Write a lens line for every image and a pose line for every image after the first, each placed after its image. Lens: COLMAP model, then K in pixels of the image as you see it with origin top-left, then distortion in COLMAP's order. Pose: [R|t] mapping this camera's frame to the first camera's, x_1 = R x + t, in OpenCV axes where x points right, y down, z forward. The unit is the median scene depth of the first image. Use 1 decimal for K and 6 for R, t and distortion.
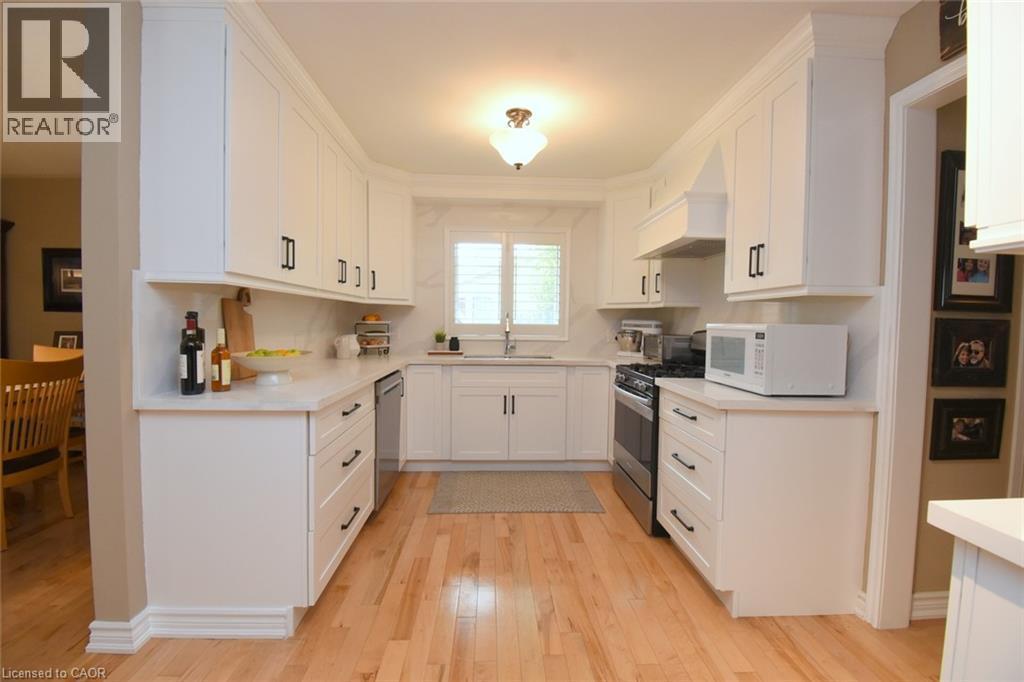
lens RADIAL K [[450.7, 0, 507.7], [0, 450.7, 340.3], [0, 0, 1]] dist [0.016514, -0.023927]
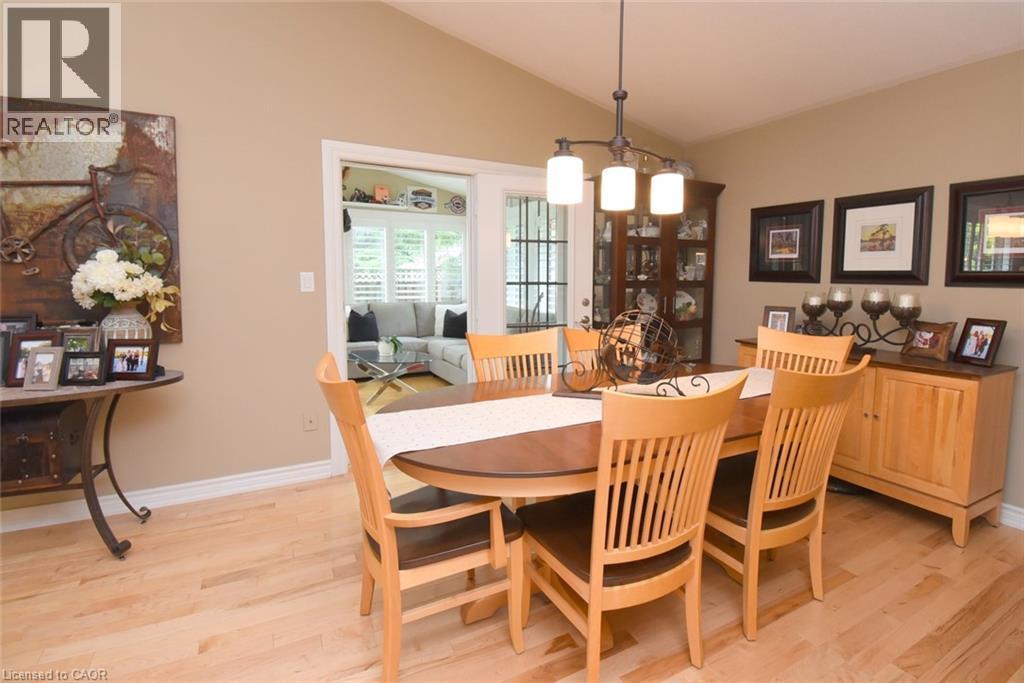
lens RADIAL K [[491.9, 0, 552.3], [0, 491.9, 312.0], [0, 0, 1]] dist [0.000182, -0.000219]
pose [[0.470759, 0.056010, -0.880482, -0.383667], [-0.035228, 0.998380, 0.044675, -0.035691], [0.881558, 0.009986, 0.471970, 0.210892]]
